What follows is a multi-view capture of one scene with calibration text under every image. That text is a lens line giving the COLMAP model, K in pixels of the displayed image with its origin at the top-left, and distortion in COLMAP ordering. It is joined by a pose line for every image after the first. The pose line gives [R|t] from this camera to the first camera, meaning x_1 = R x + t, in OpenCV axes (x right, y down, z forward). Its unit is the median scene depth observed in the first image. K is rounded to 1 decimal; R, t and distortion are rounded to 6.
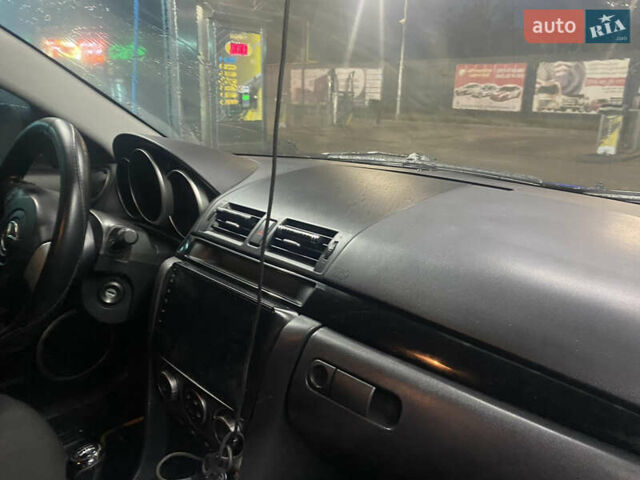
lens RADIAL K [[480.8, 0, 319.9], [0, 480.8, 212.4], [0, 0, 1]] dist [-0.008132, -0.009301]
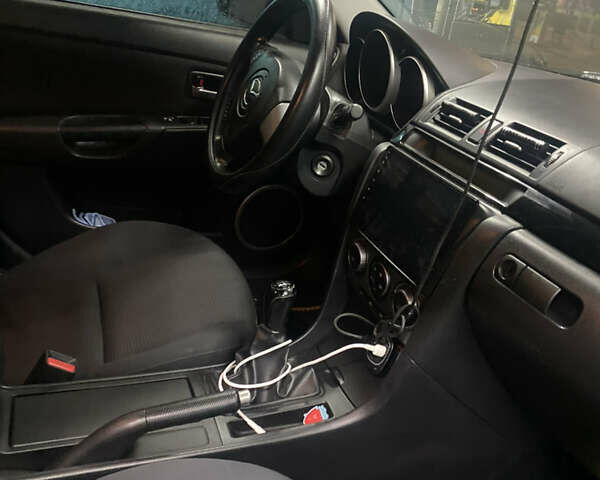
lens RADIAL K [[593.1, 0, 299.4], [0, 593.1, 229.0], [0, 0, 1]] dist [0.009234, -0.025529]
pose [[0.897827, 0.257921, -0.356909, 0.023433], [-0.205214, 0.962190, 0.179099, 0.092199], [0.389608, -0.087557, 0.916810, -0.264348]]
